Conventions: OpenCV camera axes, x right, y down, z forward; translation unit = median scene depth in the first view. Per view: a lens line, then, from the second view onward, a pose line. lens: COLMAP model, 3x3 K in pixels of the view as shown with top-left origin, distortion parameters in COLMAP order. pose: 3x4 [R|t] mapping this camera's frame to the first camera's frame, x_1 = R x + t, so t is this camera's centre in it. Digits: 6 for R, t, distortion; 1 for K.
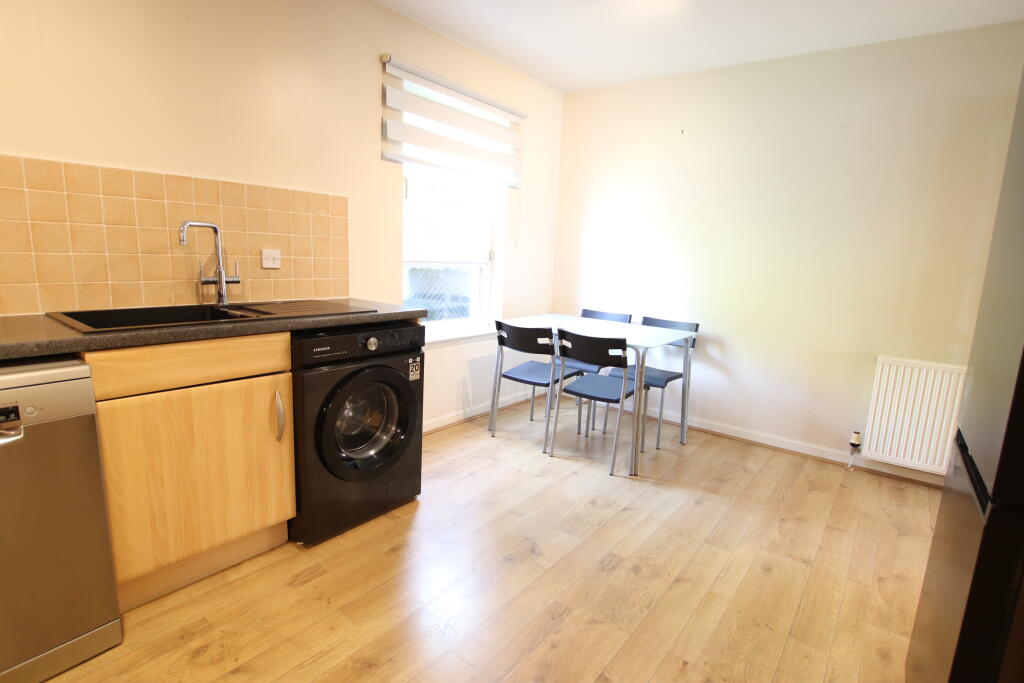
lens RADIAL K [[510.9, 0, 512.0], [0, 510.9, 341.5], [0, 0, 1]] dist [-0.020118, 0.000301]
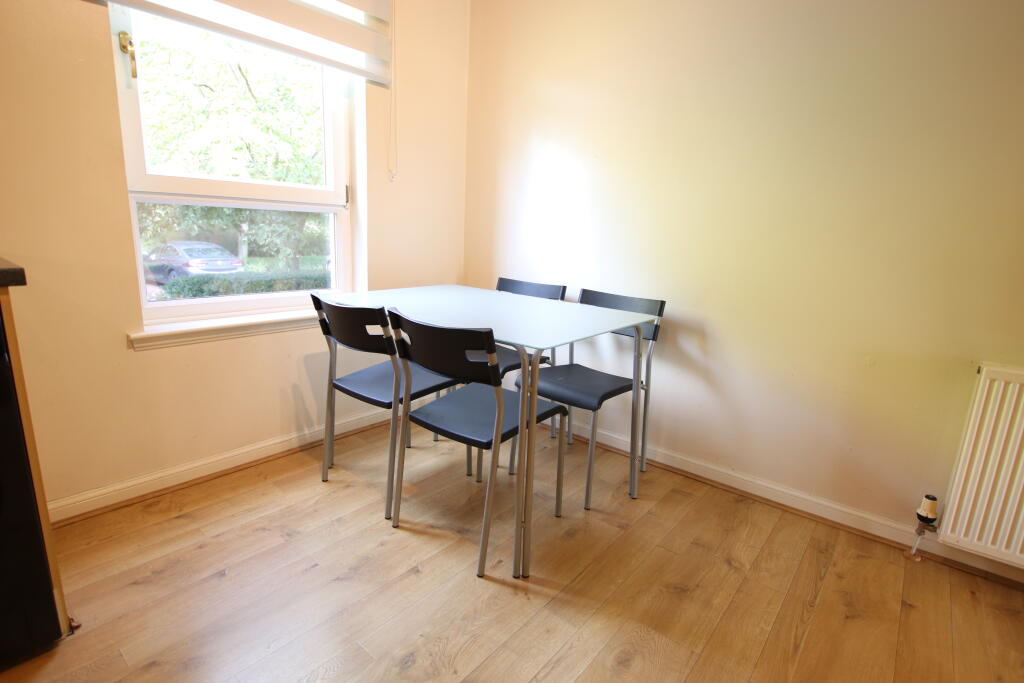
lens RADIAL K [[500.8, 0, 512.0], [0, 500.8, 341.5], [0, 0, 1]] dist [-0.025789, -0.000434]
pose [[0.999535, 0.007704, -0.029495, 0.221286], [-0.006198, 0.998689, 0.050817, -0.017304], [0.029847, -0.050610, 0.998272, 0.433465]]
